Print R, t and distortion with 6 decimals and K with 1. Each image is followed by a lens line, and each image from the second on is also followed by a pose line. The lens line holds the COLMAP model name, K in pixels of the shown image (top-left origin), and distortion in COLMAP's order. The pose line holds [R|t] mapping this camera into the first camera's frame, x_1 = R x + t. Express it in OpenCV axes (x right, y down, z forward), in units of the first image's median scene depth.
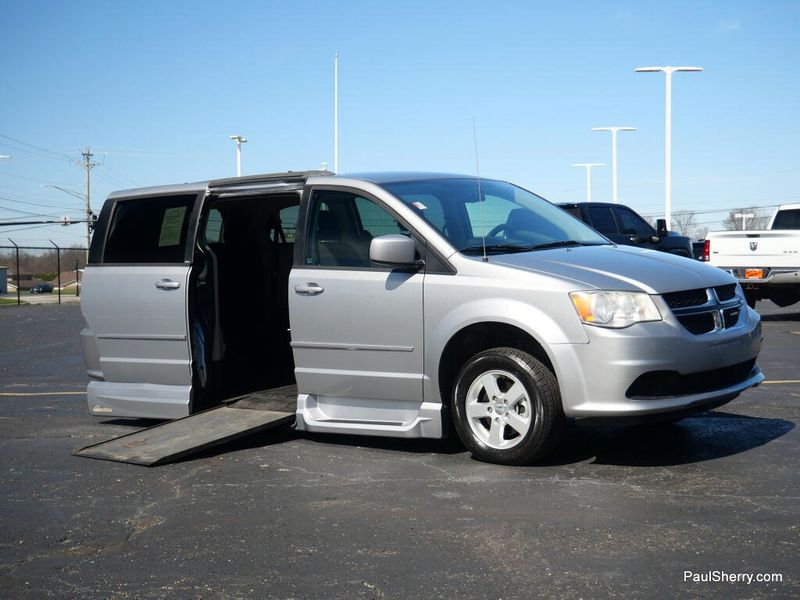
lens RADIAL K [[1243.7, 0, 400.0], [0, 1243.7, 300.0], [0, 0, 1]] dist [0.030126, 0.038489]
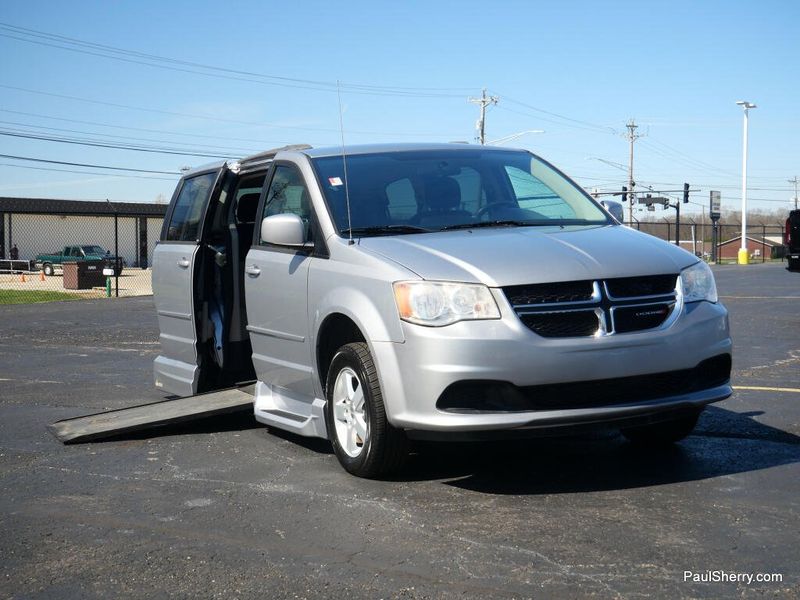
lens RADIAL K [[1243.7, 0, 400.0], [0, 1243.7, 300.0], [0, 0, 1]] dist [0.030126, 0.038489]
pose [[0.893085, 0.030517, -0.448851, 0.454481], [-0.019898, 0.999400, 0.028358, -0.015756], [0.449447, -0.016395, 0.893157, 0.206428]]
